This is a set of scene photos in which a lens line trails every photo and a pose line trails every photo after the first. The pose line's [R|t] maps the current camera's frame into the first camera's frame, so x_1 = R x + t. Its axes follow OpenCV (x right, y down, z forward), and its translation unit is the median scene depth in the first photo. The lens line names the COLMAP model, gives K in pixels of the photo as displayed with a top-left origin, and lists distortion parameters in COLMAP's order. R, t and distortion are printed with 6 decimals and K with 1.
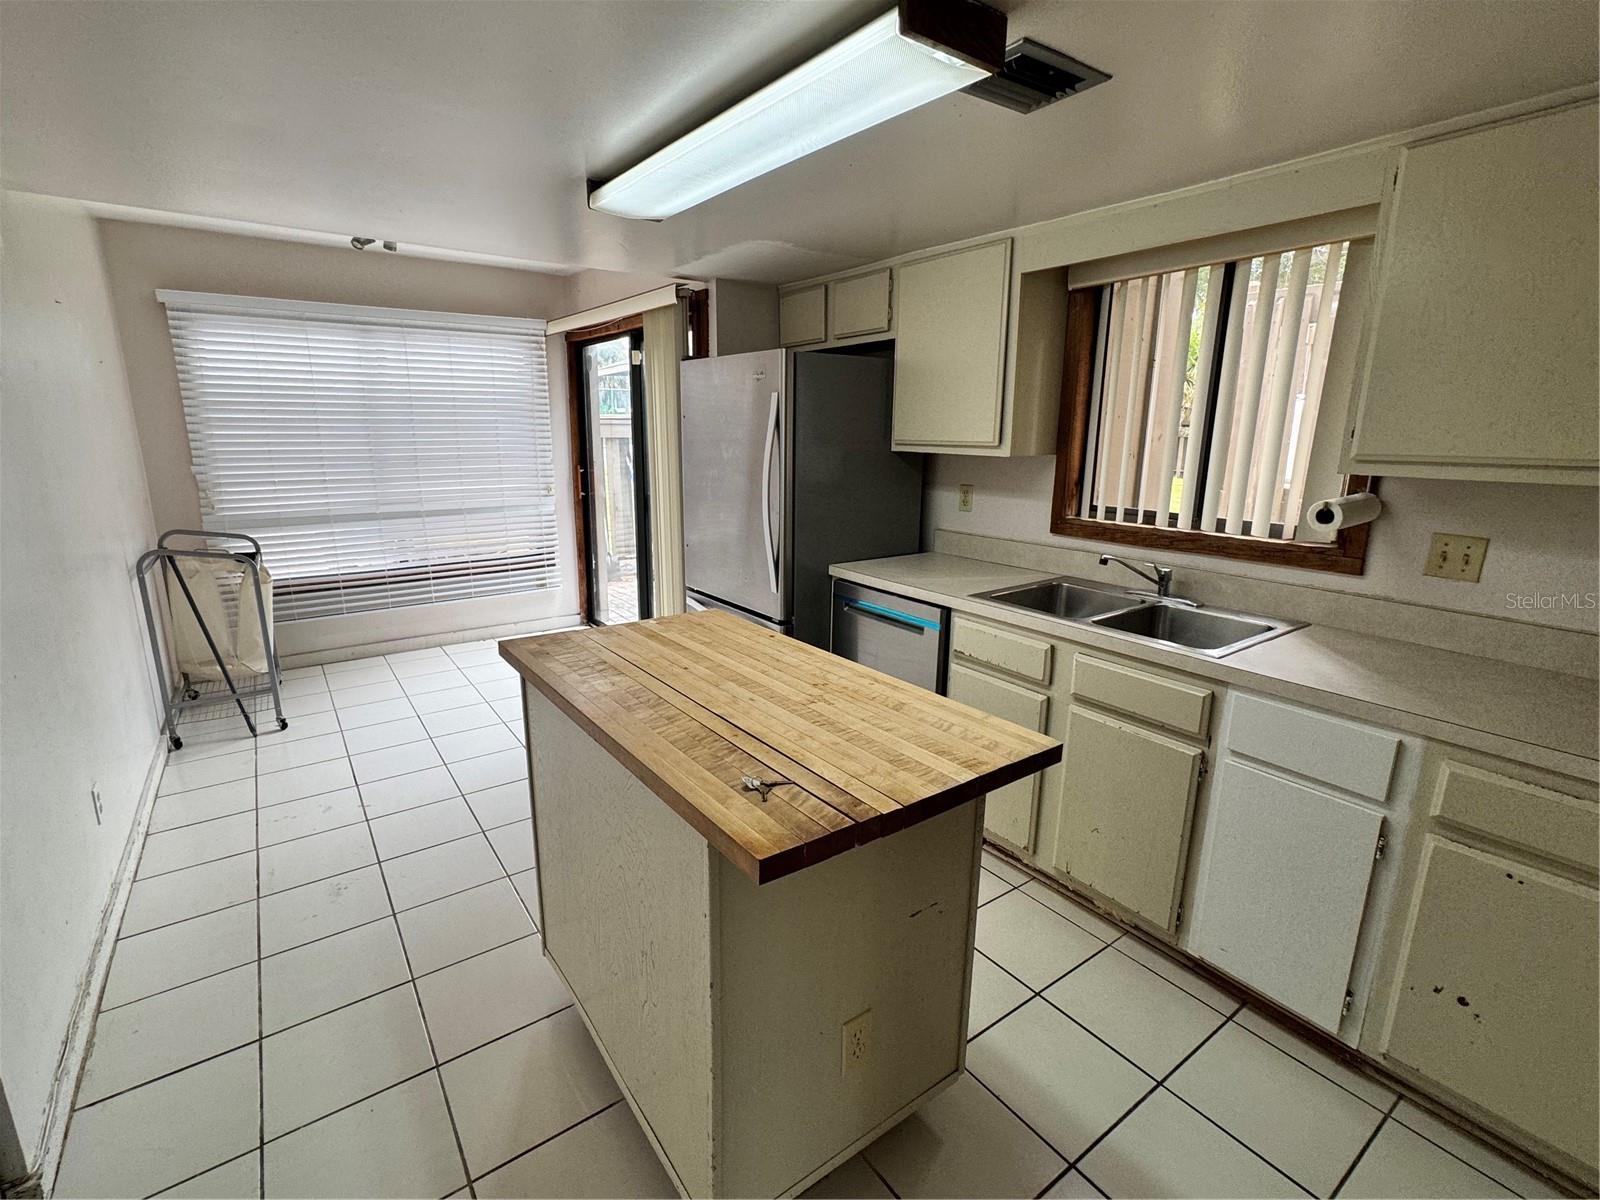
lens RADIAL K [[731.1, 0, 793.8], [0, 731.1, 595.1], [0, 0, 1]] dist [-0.006518, -0.003378]
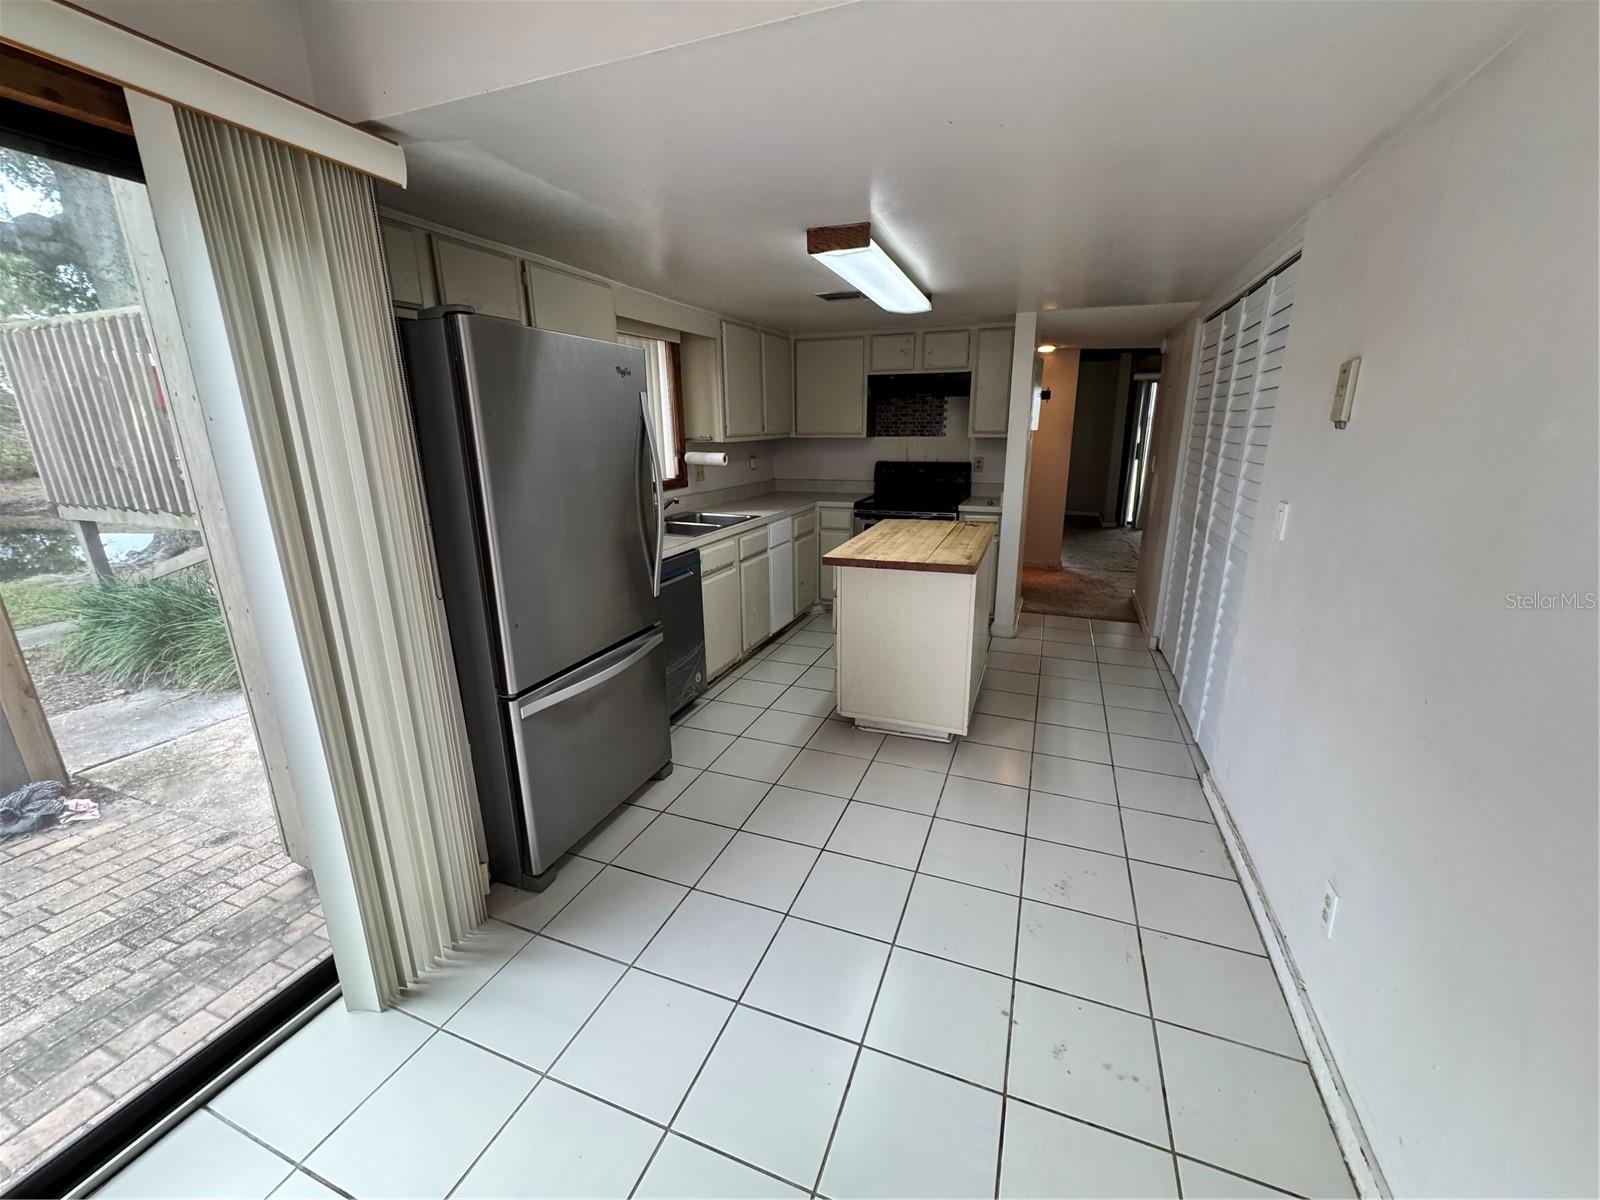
lens RADIAL K [[639.2, 0, 799.7], [0, 639.2, 599.7], [0, 0, 1]] dist [-0.000536, 0.000696]
pose [[-0.543232, -0.226517, 0.808449, -0.925897], [0.191178, 0.904248, 0.381820, -0.325516], [-0.817527, 0.361974, -0.447911, 1.359412]]
